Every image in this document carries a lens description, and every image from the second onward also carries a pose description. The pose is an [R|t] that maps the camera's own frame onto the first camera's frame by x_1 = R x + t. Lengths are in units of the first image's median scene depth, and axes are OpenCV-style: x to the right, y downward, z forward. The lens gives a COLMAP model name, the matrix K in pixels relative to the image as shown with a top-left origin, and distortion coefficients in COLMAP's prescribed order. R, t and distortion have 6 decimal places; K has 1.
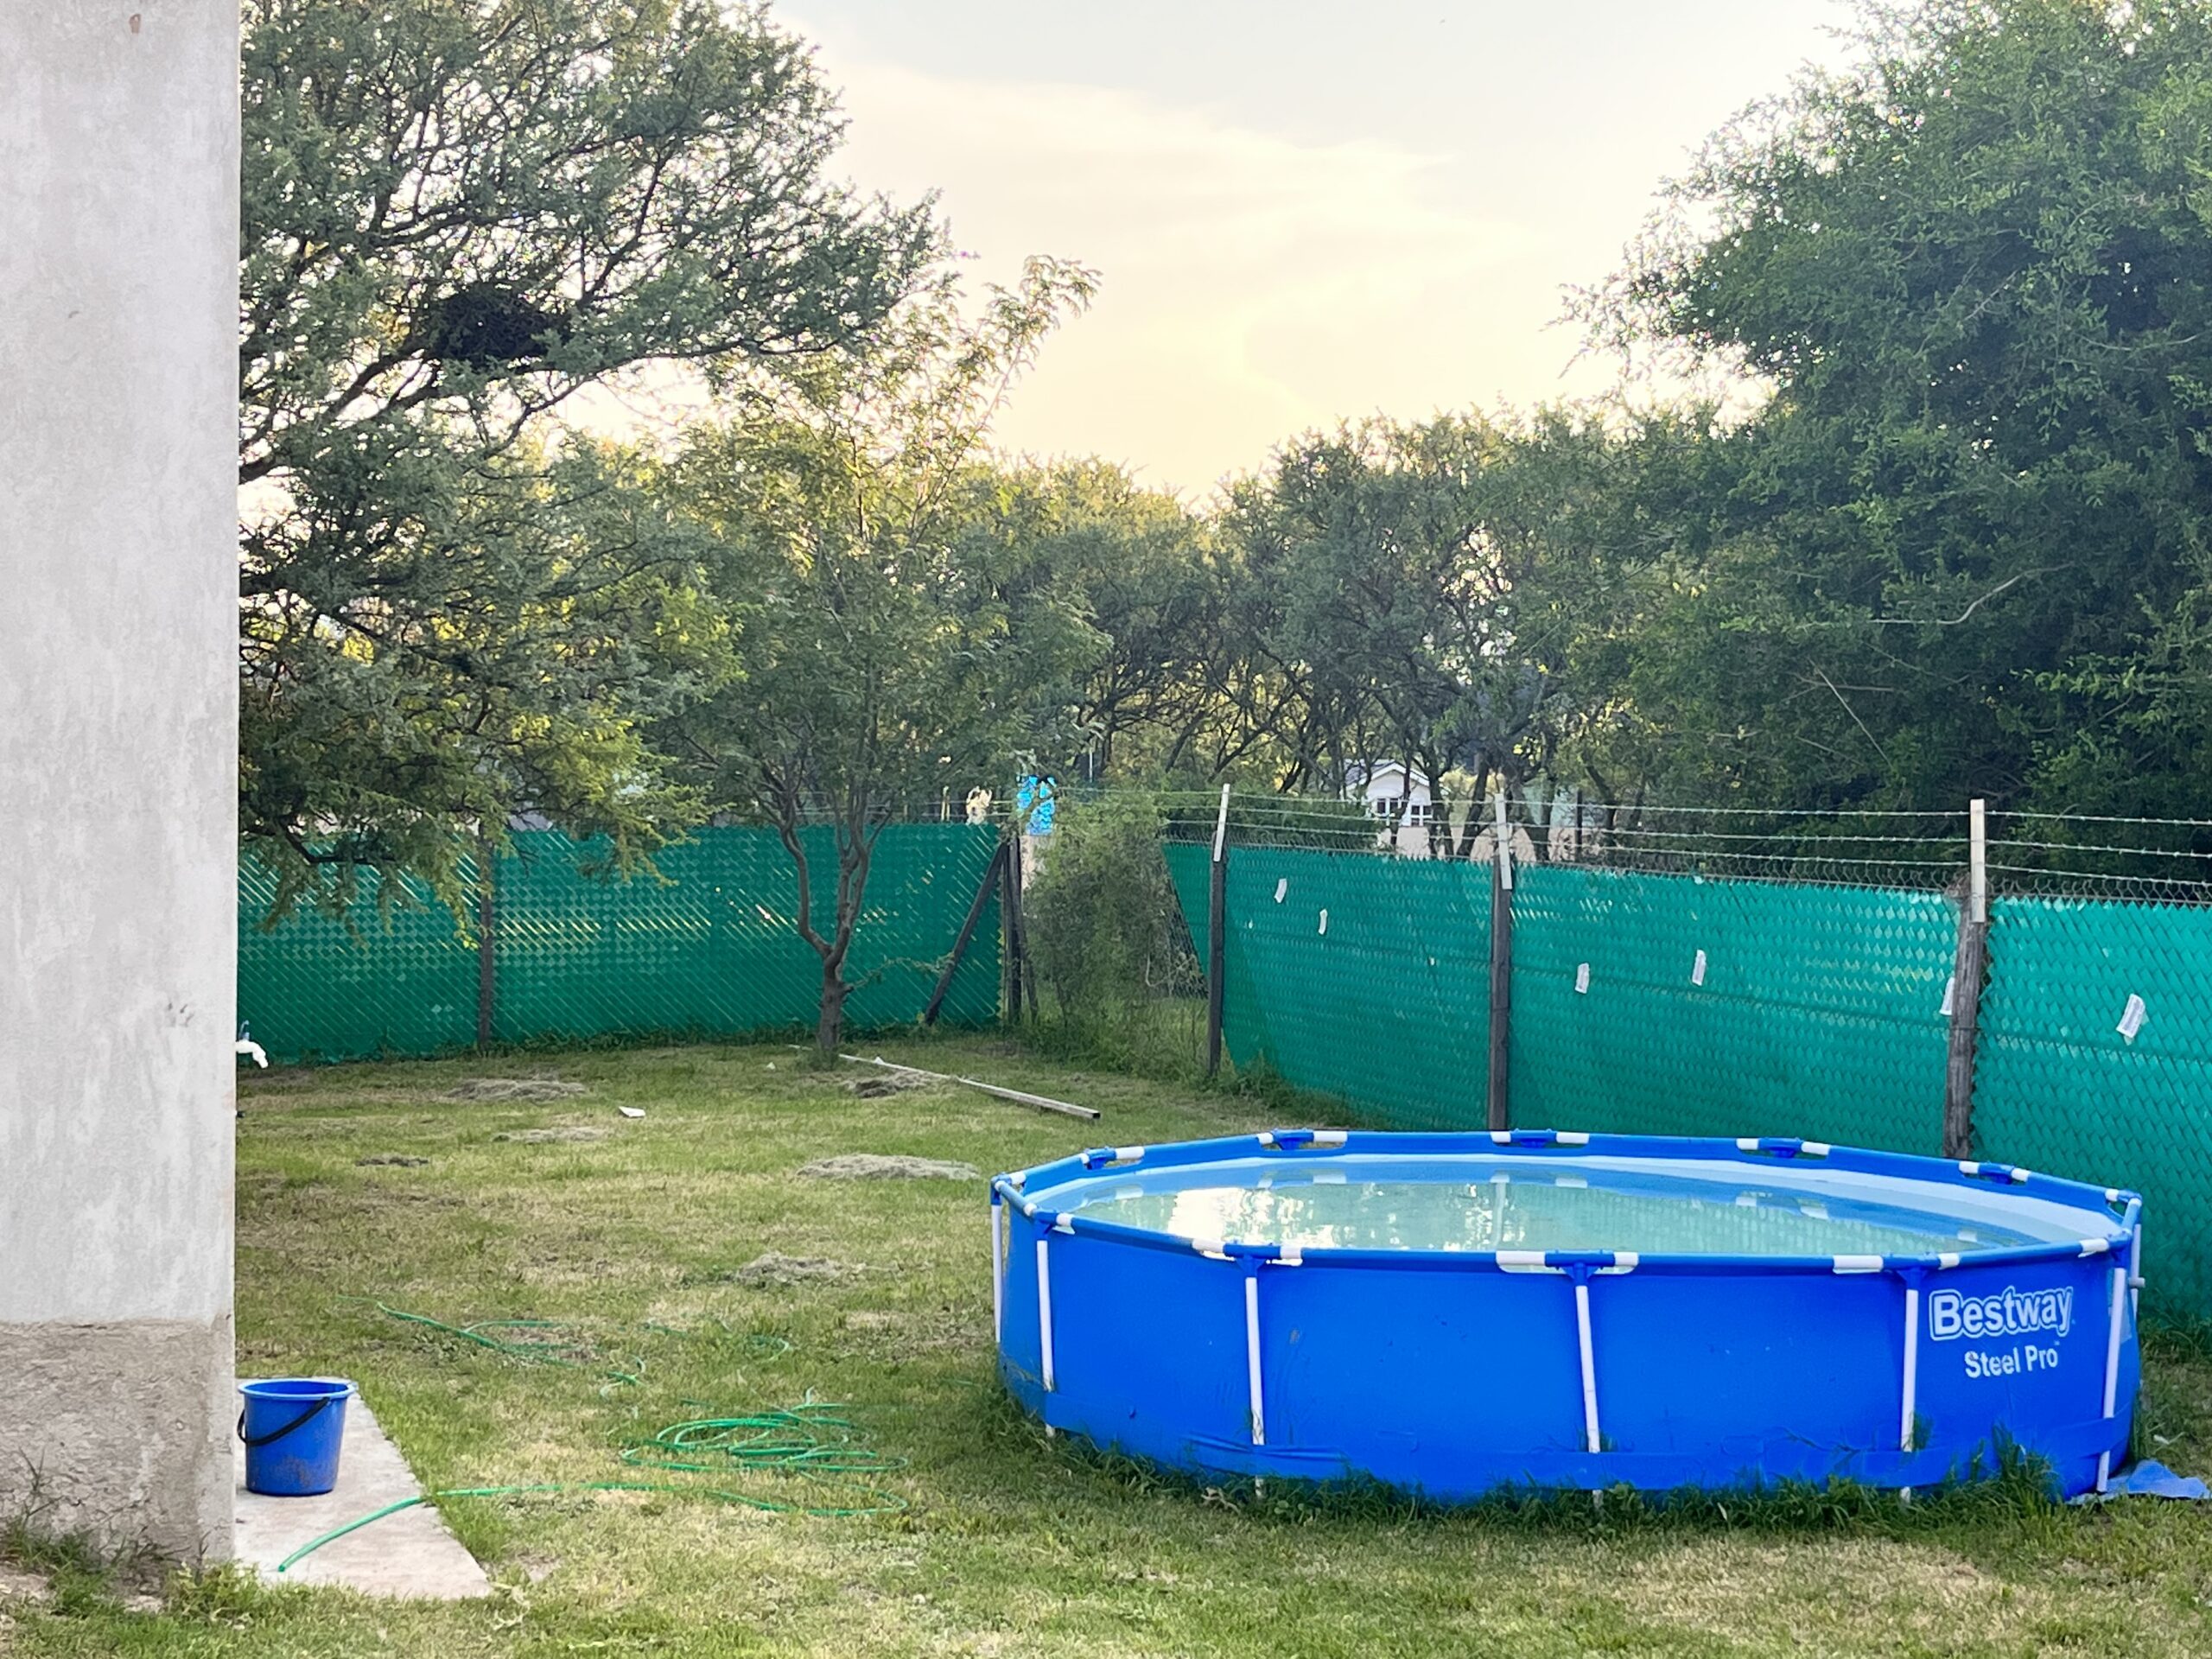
lens RADIAL K [[3510.8, 0, 1116.9], [0, 3510.8, 833.1], [0, 0, 1]] dist [0.071255, 0.000000]
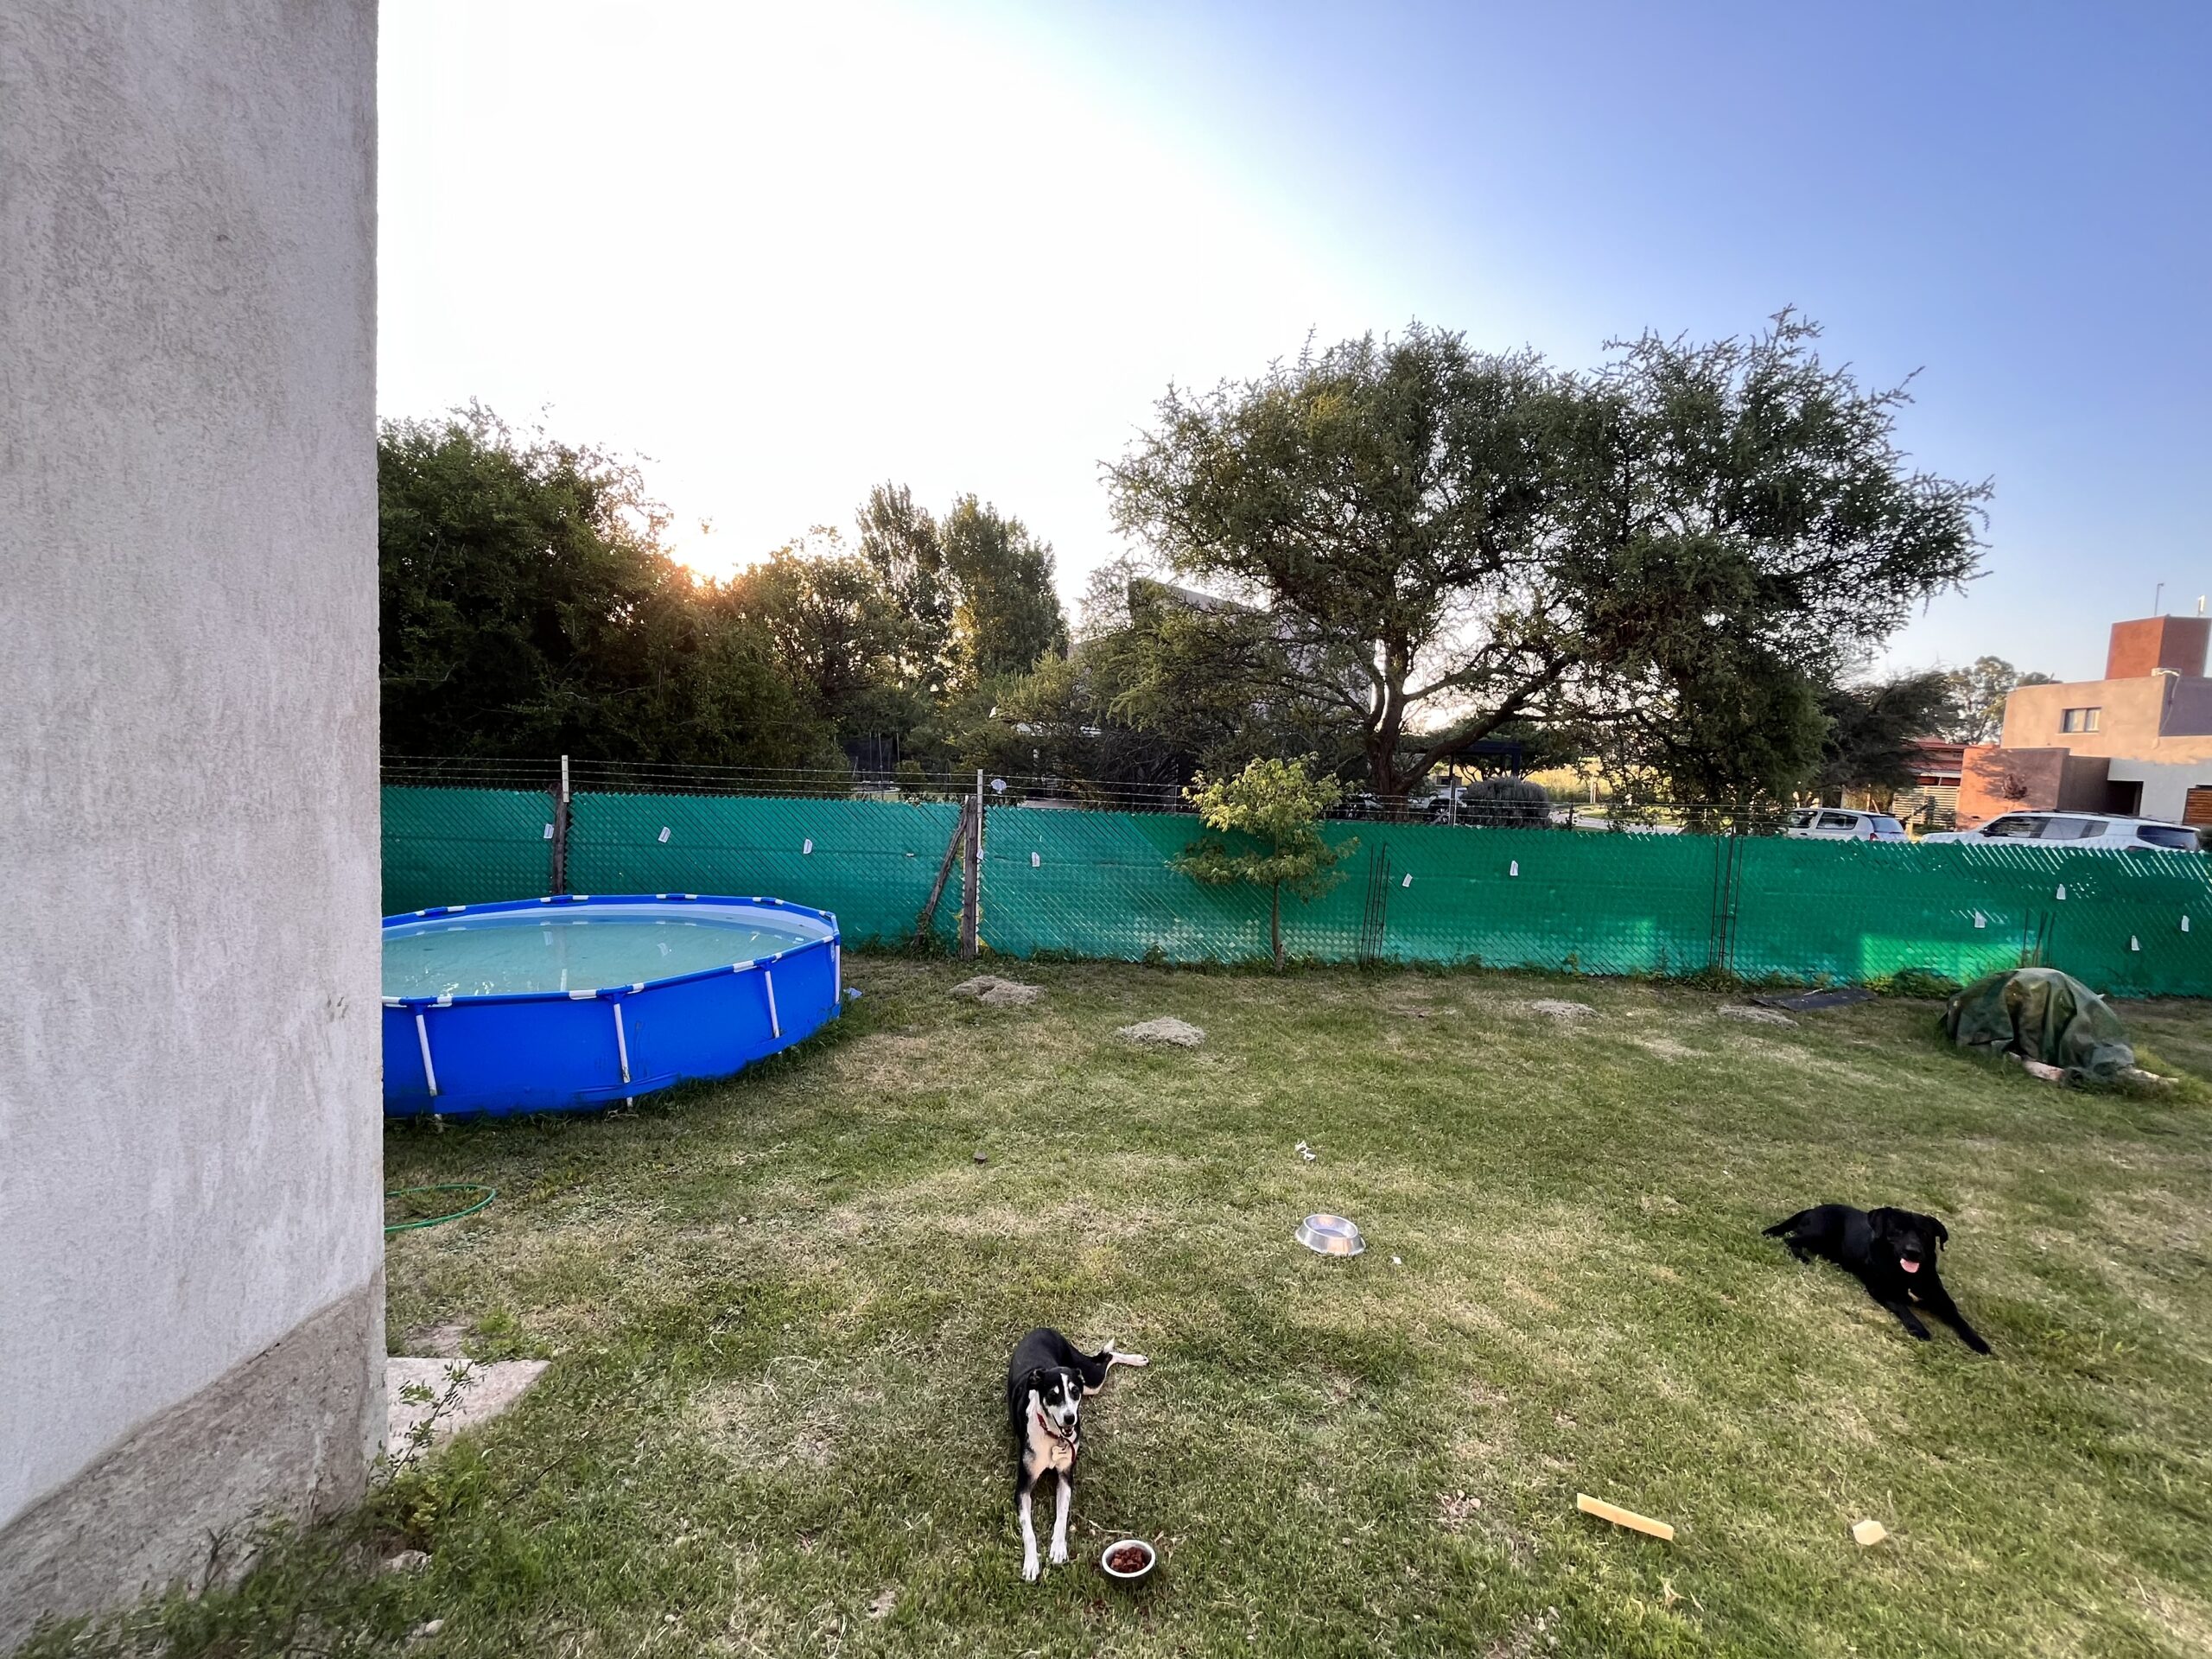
lens RADIAL K [[891.4, 0, 1105.1], [0, 891.4, 827.9], [0, 0, 1]] dist [-0.003702, 0.000466]
pose [[0.336462, -0.068657, 0.939191, -0.430264], [-0.014291, 0.996852, 0.077992, -0.023617], [-0.941589, -0.039664, 0.334421, 0.712356]]
